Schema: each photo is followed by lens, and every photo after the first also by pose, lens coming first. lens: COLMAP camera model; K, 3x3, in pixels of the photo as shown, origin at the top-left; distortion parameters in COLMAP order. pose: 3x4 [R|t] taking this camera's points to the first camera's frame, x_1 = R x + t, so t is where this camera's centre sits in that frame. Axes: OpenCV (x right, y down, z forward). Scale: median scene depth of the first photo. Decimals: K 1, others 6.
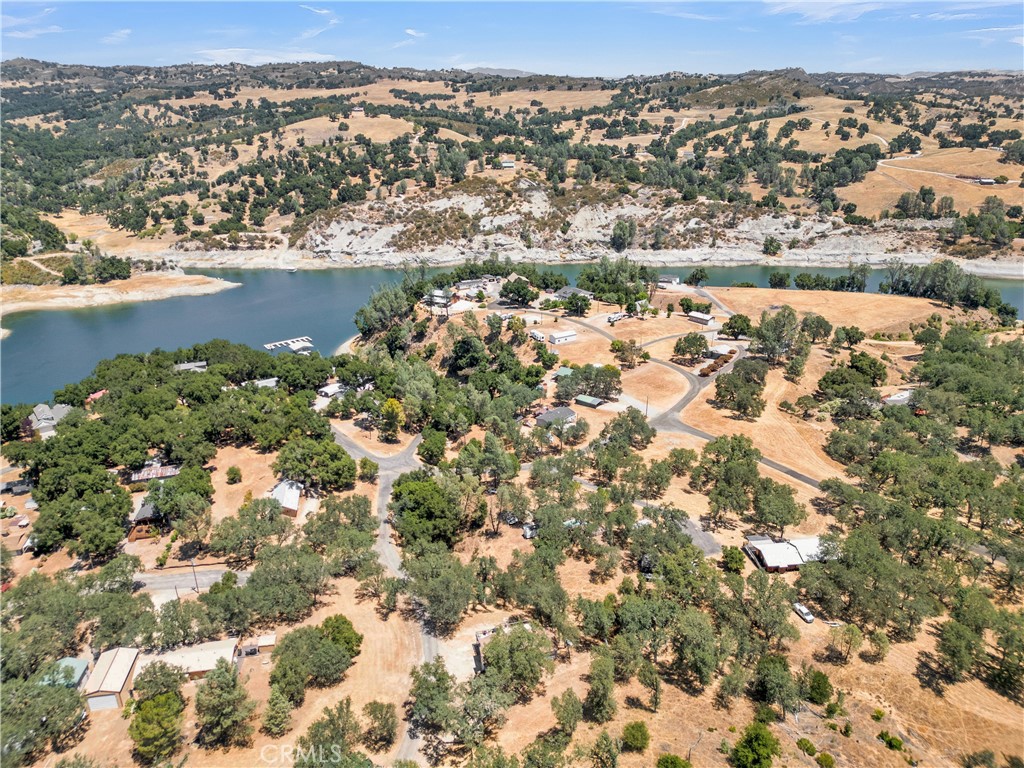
lens RADIAL K [[702.6, 0, 508.3], [0, 702.6, 389.8], [0, 0, 1]] dist [-0.000562, -0.016128]
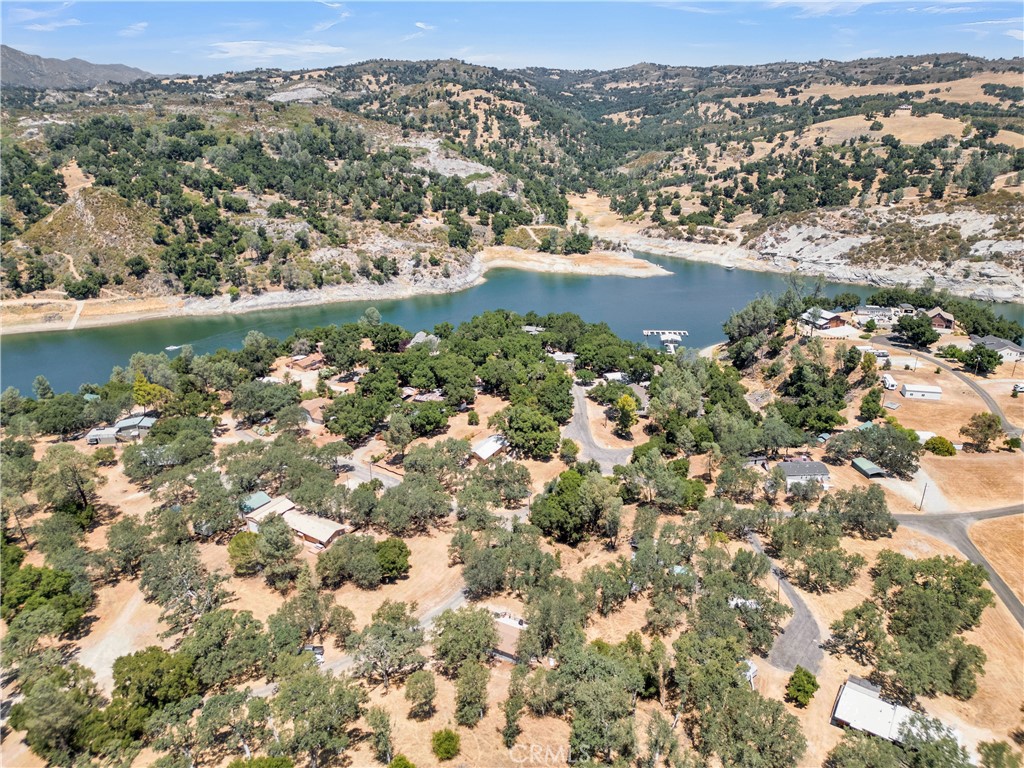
lens RADIAL K [[702.6, 0, 513.4], [0, 702.6, 381.2], [0, 0, 1]] dist [-0.000562, -0.016128]
pose [[0.722309, 0.247673, -0.645699, 0.137819], [-0.251450, 0.963824, 0.088413, -0.021432], [0.644238, 0.098500, 0.758456, 0.045751]]
